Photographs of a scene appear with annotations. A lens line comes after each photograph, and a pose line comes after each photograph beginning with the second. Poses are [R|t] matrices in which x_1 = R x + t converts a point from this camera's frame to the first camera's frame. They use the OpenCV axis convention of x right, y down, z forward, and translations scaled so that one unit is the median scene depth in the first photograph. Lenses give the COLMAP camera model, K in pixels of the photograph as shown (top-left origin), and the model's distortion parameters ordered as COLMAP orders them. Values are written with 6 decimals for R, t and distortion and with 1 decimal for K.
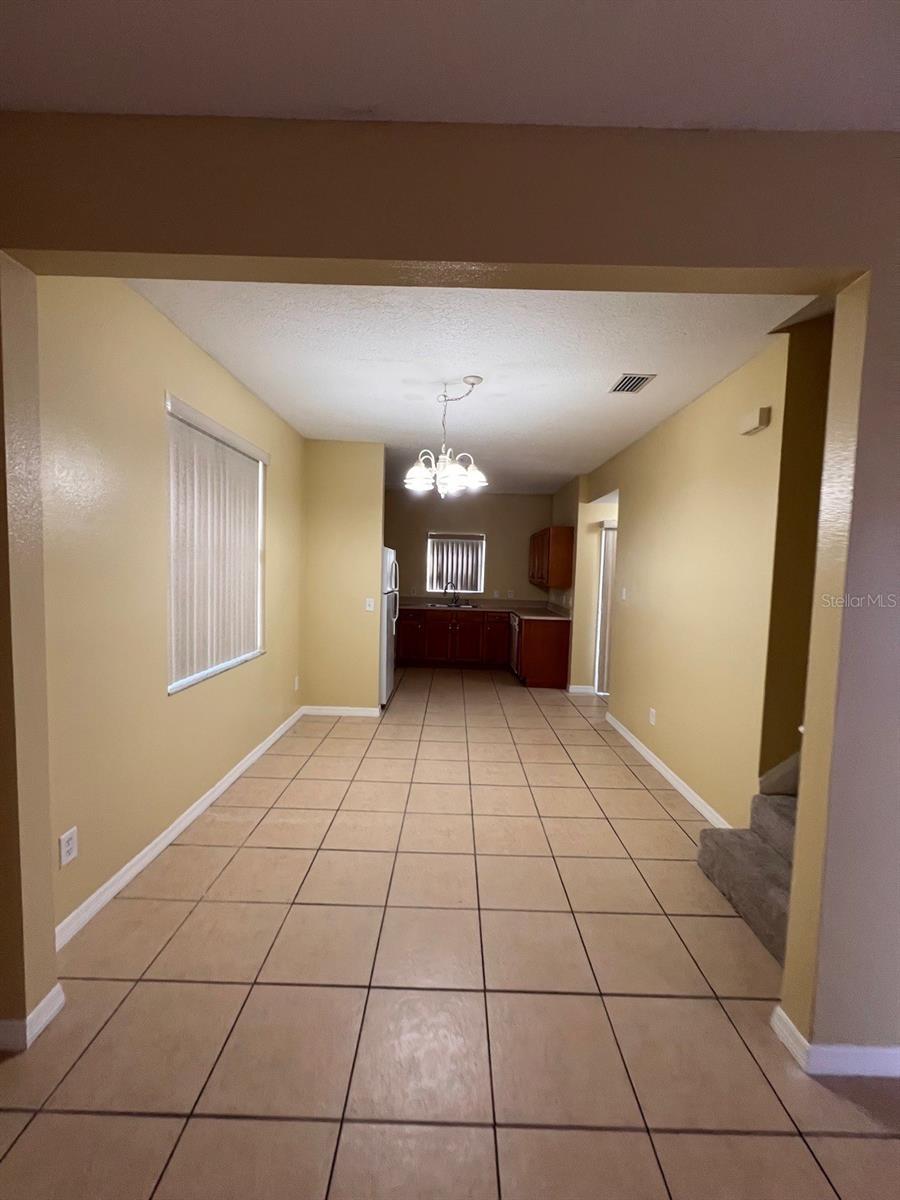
lens RADIAL K [[478.0, 0, 451.3], [0, 478.0, 595.6], [0, 0, 1]] dist [-0.001394, 0.000184]
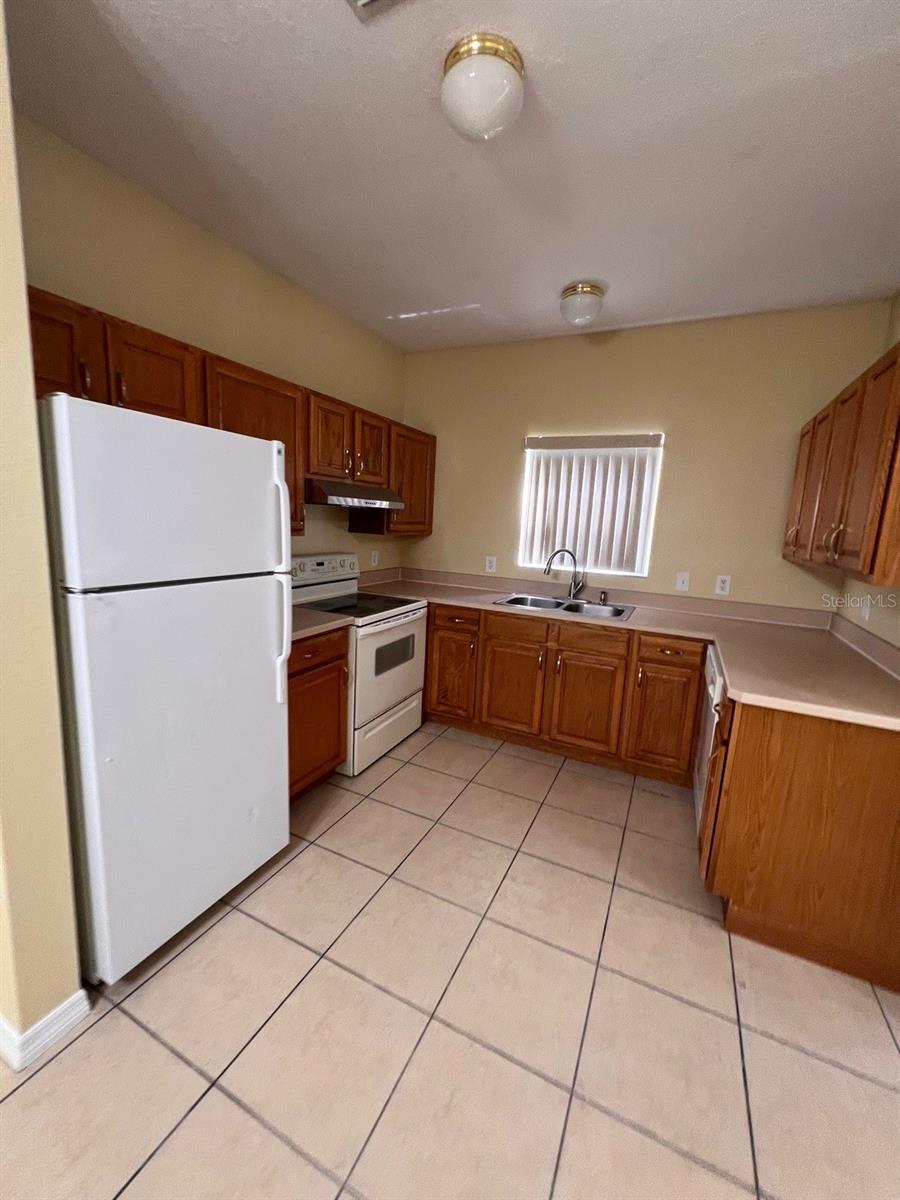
lens RADIAL K [[478.0, 0, 440.2], [0, 478.0, 594.9], [0, 0, 1]] dist [-0.001394, 0.000184]
pose [[0.898437, 0.086212, -0.430556, 0.085540], [-0.048857, 0.994075, 0.097098, -0.021911], [0.436375, -0.066200, 0.897326, 0.545952]]
